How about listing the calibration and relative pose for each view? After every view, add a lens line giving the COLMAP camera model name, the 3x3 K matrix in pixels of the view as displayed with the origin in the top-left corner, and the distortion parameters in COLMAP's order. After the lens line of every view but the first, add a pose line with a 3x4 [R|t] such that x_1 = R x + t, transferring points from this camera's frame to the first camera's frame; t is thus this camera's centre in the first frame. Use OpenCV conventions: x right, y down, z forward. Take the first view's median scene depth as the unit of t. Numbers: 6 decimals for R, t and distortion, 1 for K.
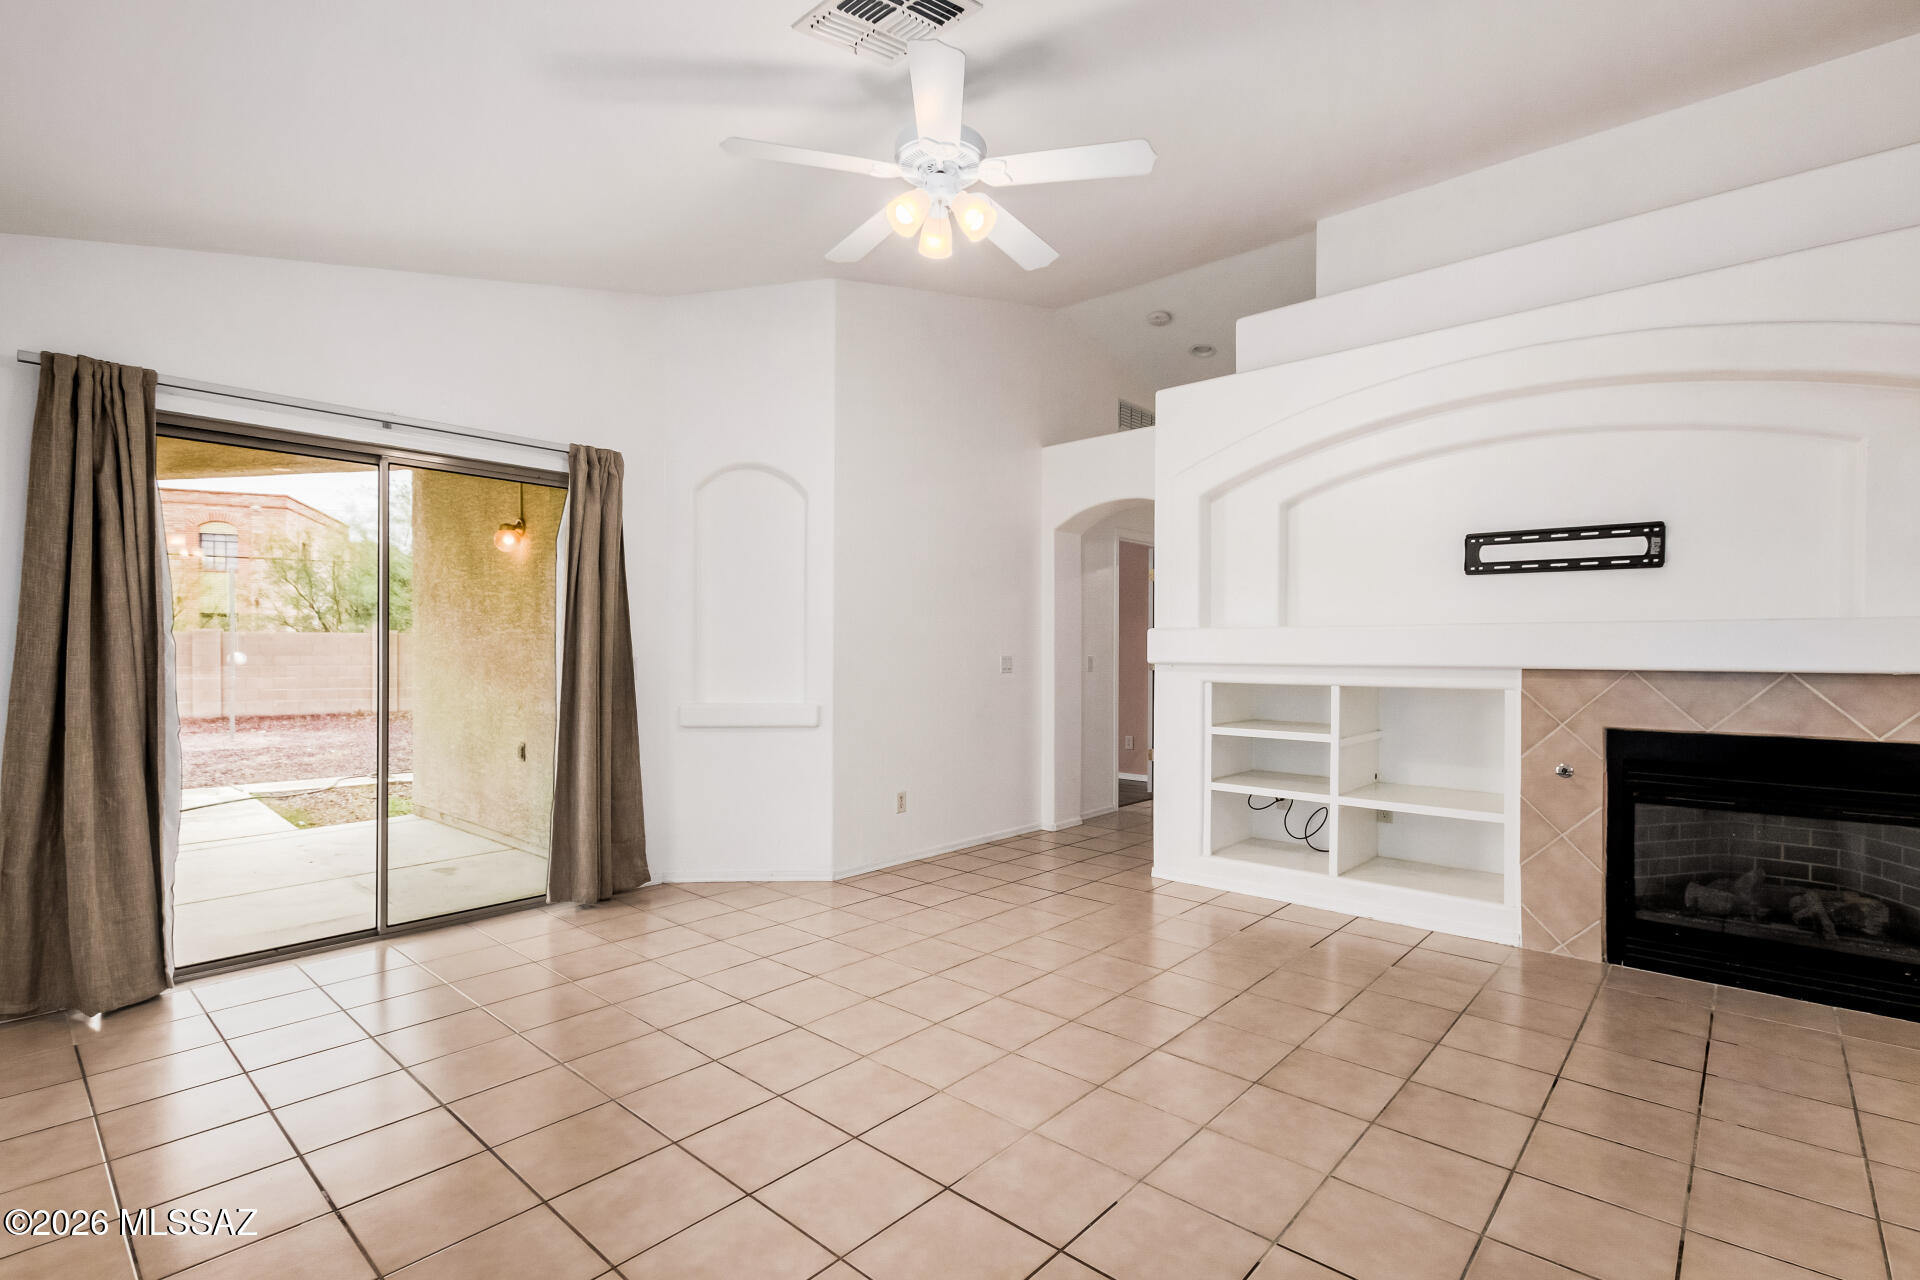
lens RADIAL K [[890.1, 0, 962.6], [0, 890.1, 650.9], [0, 0, 1]] dist [0.011204, -0.004939]
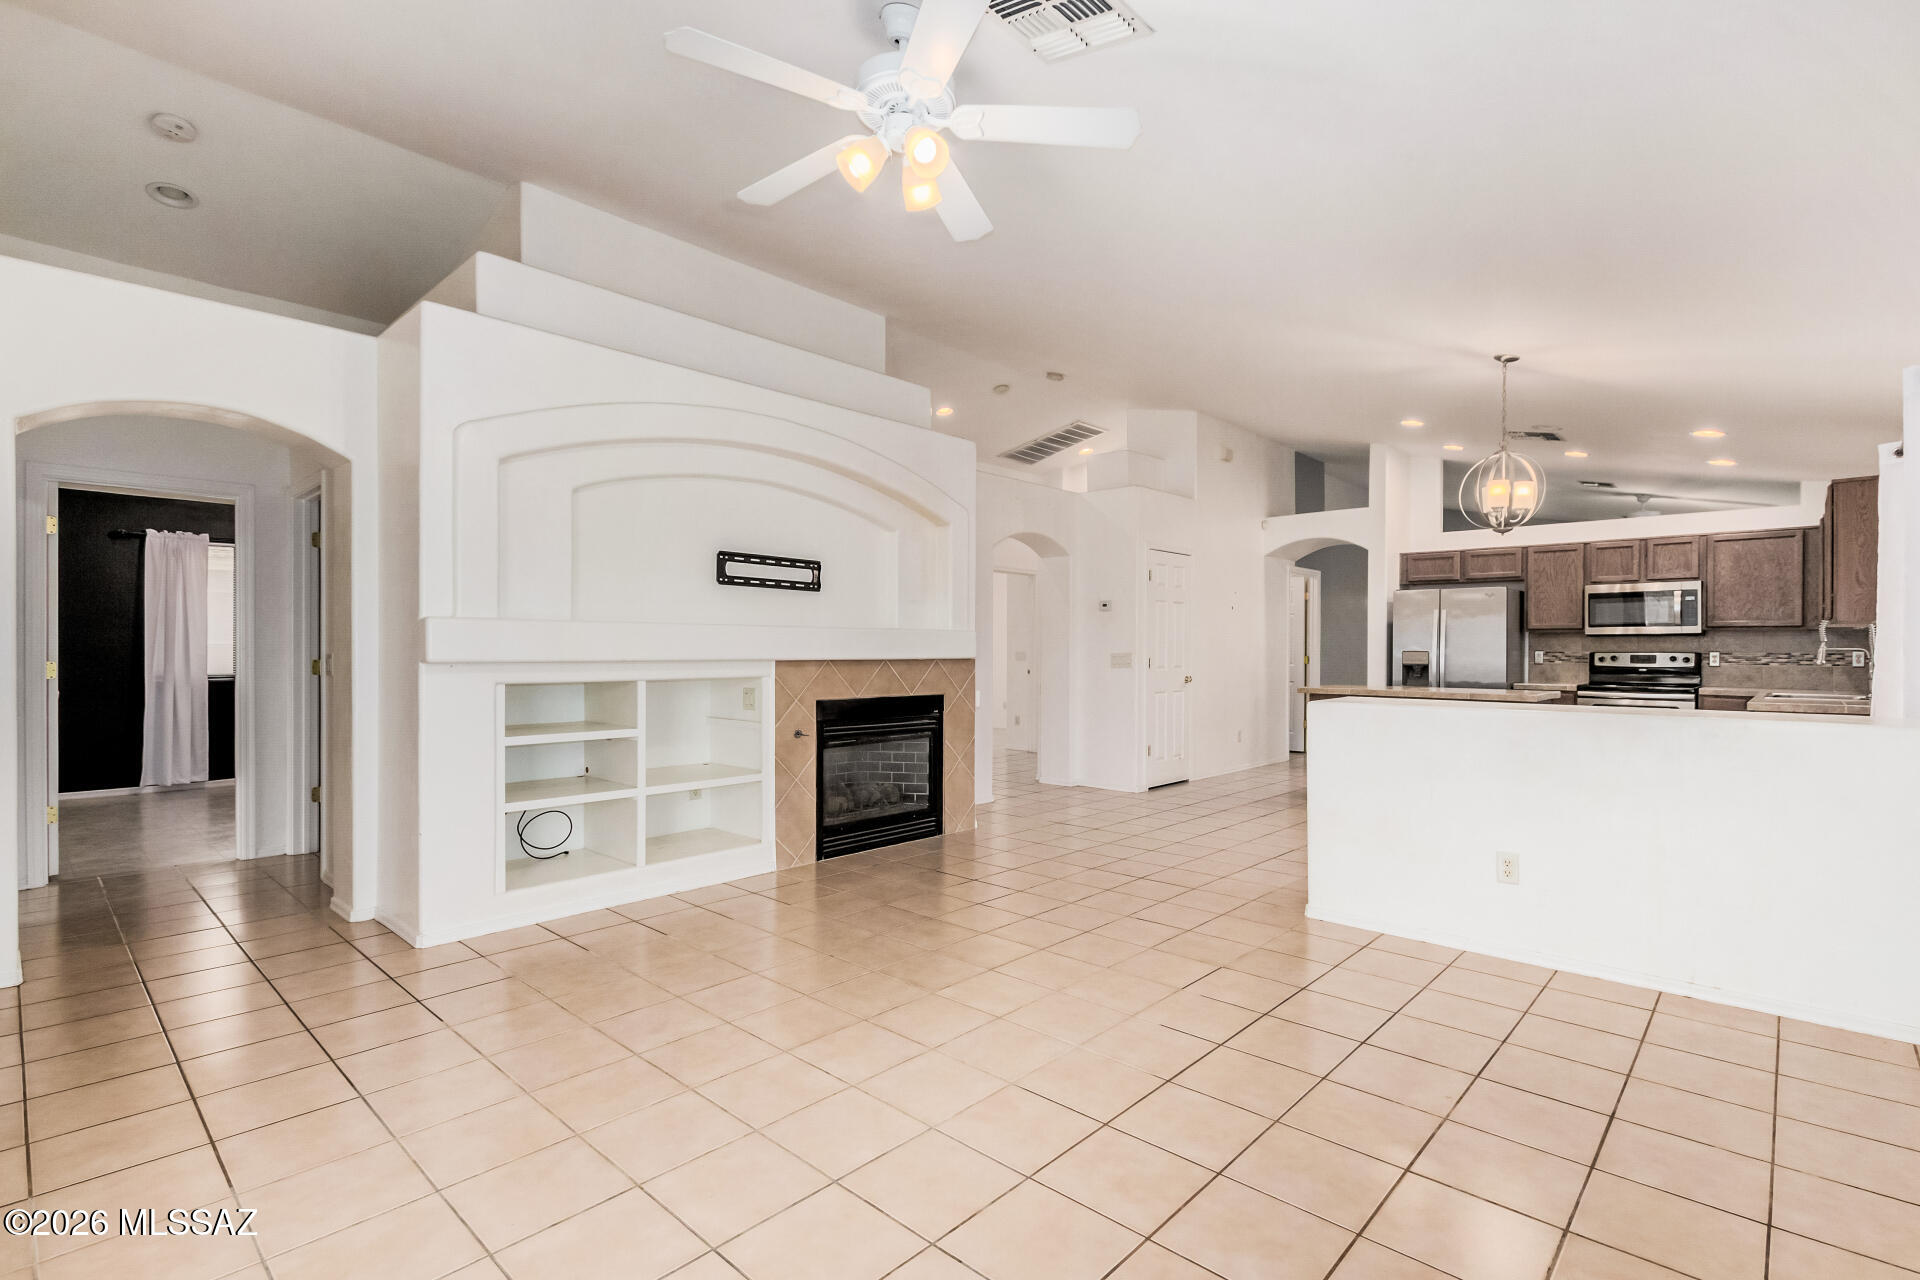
lens RADIAL K [[890.1, 0, 967.4], [0, 890.1, 651.5], [0, 0, 1]] dist [0.011204, -0.004939]
pose [[0.014134, -0.004274, 0.999891, -0.650868], [-0.001833, 0.999989, 0.004300, 0.000591], [-0.999898, -0.001893, 0.014126, 0.656404]]
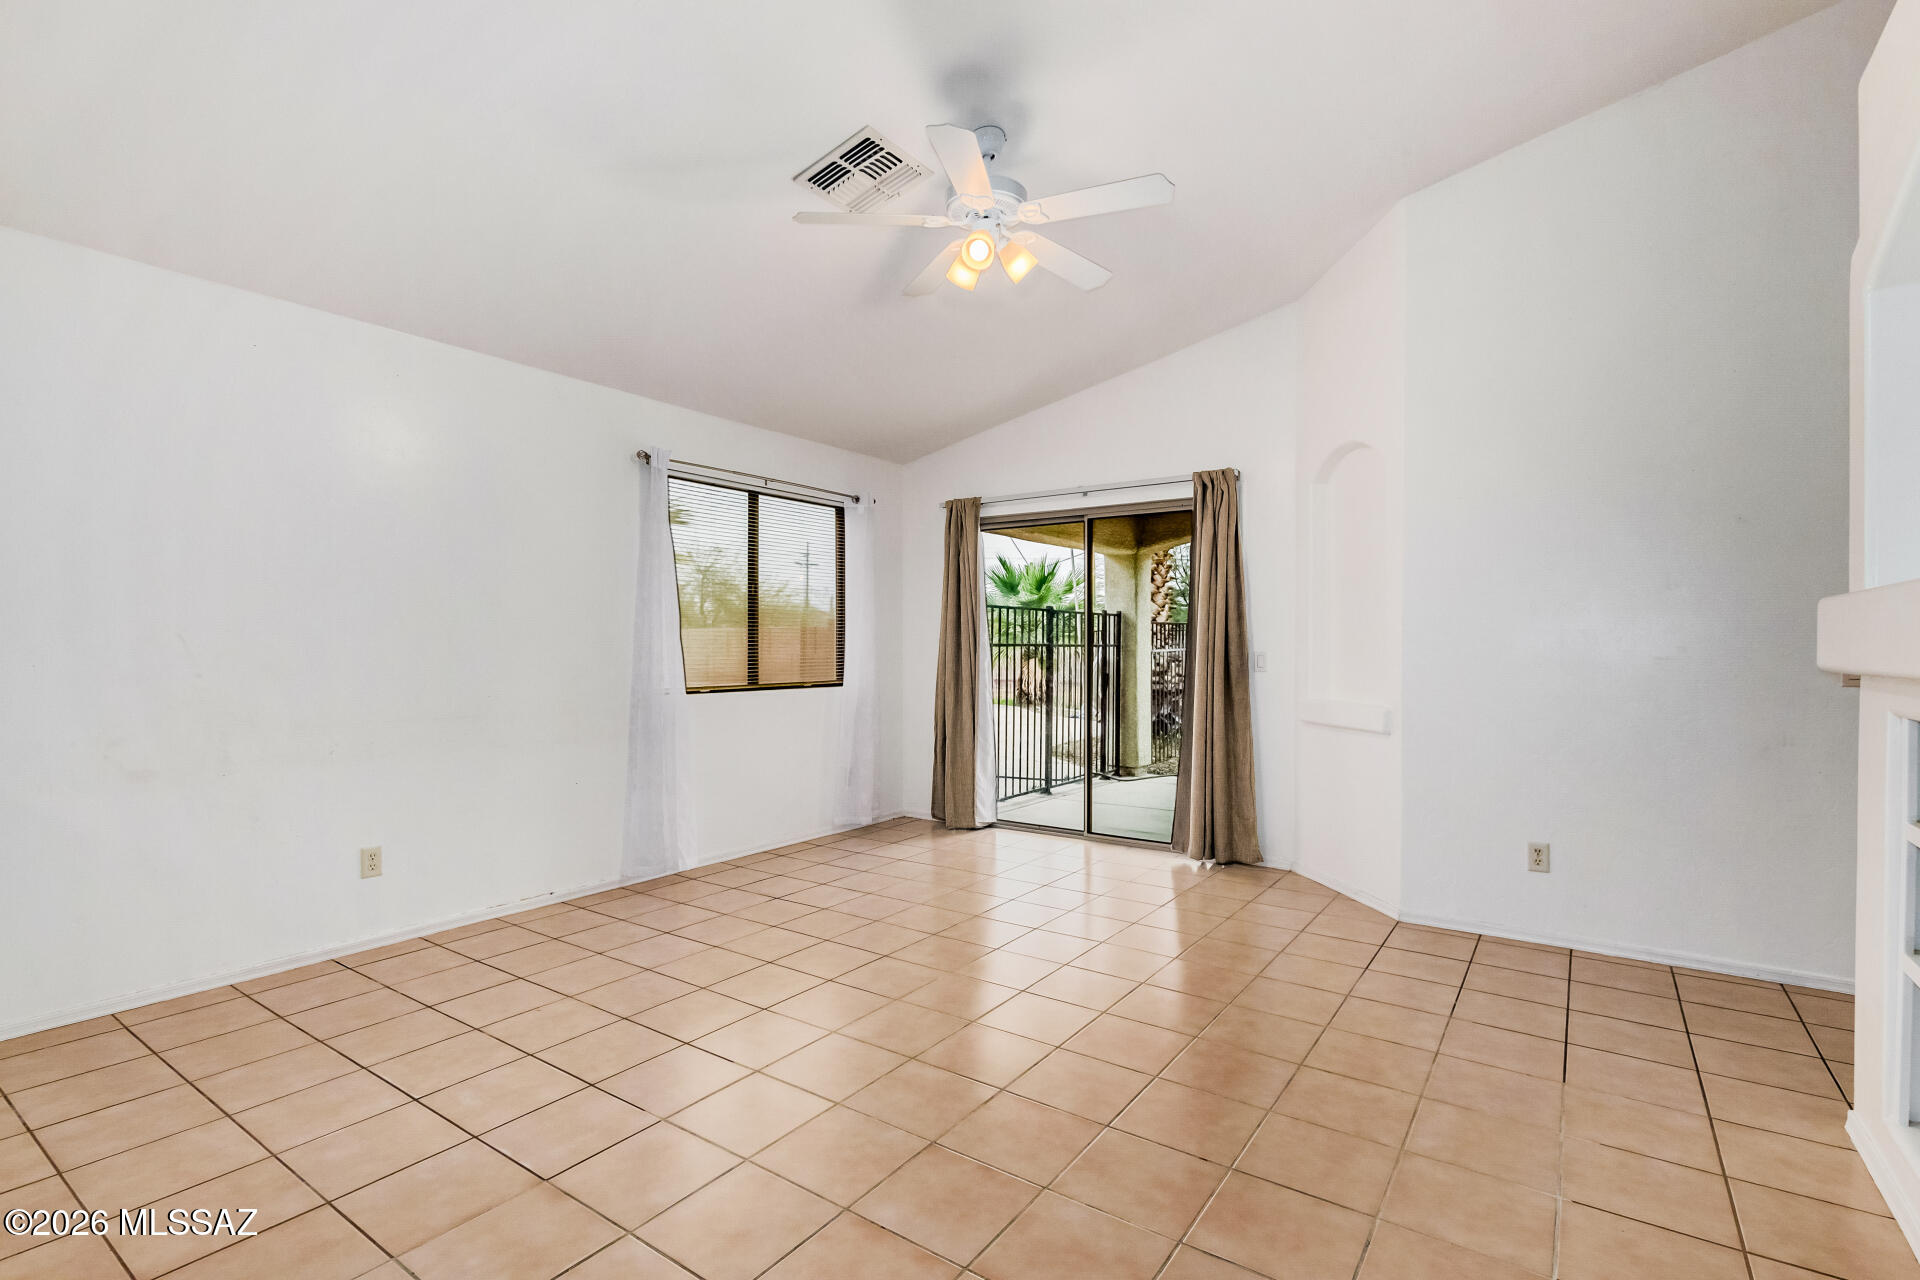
lens RADIAL K [[890.1, 0, 971.5], [0, 890.1, 648.8], [0, 0, 1]] dist [0.011204, -0.004939]
pose [[0.126722, 0.001694, -0.991937, 0.766161], [-0.002215, 0.999997, 0.001424, 0.002824], [0.991936, 0.002016, 0.126725, 0.597362]]
